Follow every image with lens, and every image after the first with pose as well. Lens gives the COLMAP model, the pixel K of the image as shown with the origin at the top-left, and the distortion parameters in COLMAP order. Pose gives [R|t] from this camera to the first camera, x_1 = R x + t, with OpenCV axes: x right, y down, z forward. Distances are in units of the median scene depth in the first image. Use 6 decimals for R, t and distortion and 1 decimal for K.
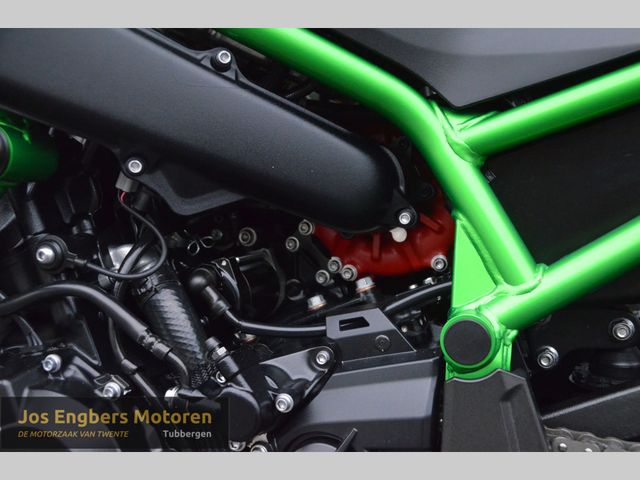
lens RADIAL K [[686.2, 0, 332.7], [0, 686.2, 242.1], [0, 0, 1]] dist [-0.010341, 0.017740]
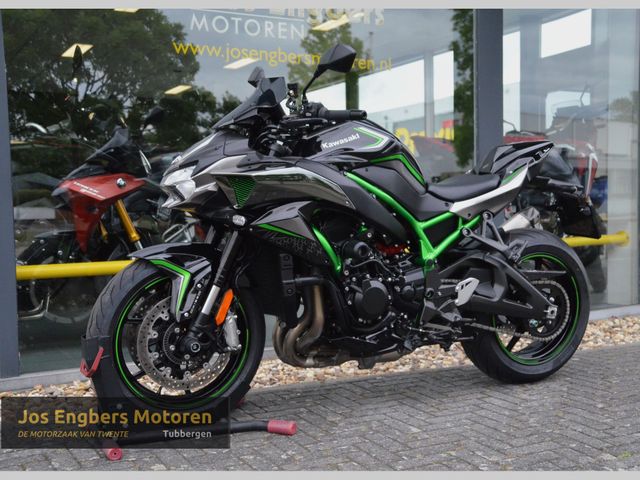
lens RADIAL K [[822.0, 0, 343.2], [0, 822.0, 242.6], [0, 0, 1]] dist [0.004690, -0.010527]
pose [[0.709448, -0.065779, 0.701681, -4.683343], [0.060824, 0.997635, 0.032026, -0.264190], [-0.702128, 0.019959, 0.711771, -3.091920]]
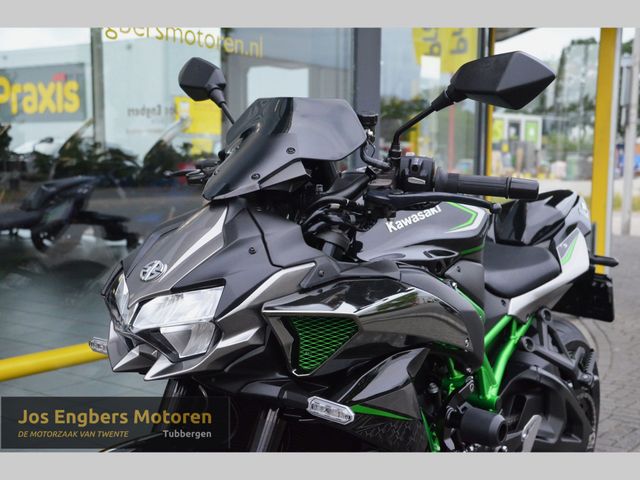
lens RADIAL K [[873.5, 0, 319.4], [0, 873.5, 239.3], [0, 0, 1]] dist [0.023498, 0.053493]
pose [[0.353532, -0.099151, 0.930153, -3.881286], [0.039989, 0.995059, 0.090871, -1.049427], [-0.934567, 0.005070, 0.355750, 0.231276]]
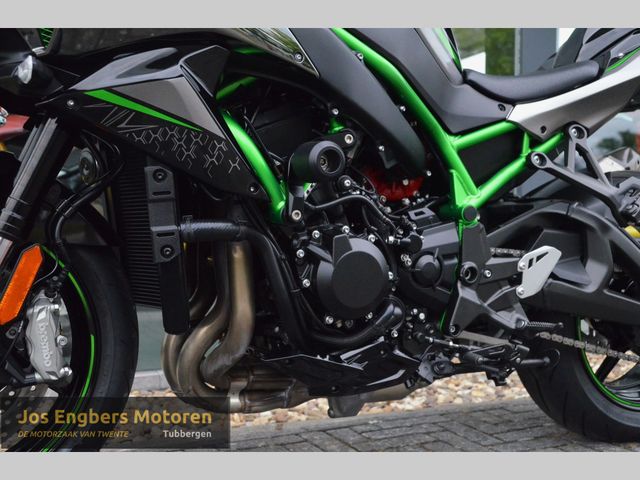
lens RADIAL K [[746.6, 0, 330.7], [0, 746.6, 250.0], [0, 0, 1]] dist [-0.003724, 0.287230]
pose [[0.732426, -0.041773, 0.679564, -2.222080], [0.046225, 0.998864, 0.011581, 0.216773], [-0.679276, 0.022930, 0.733525, -0.862821]]
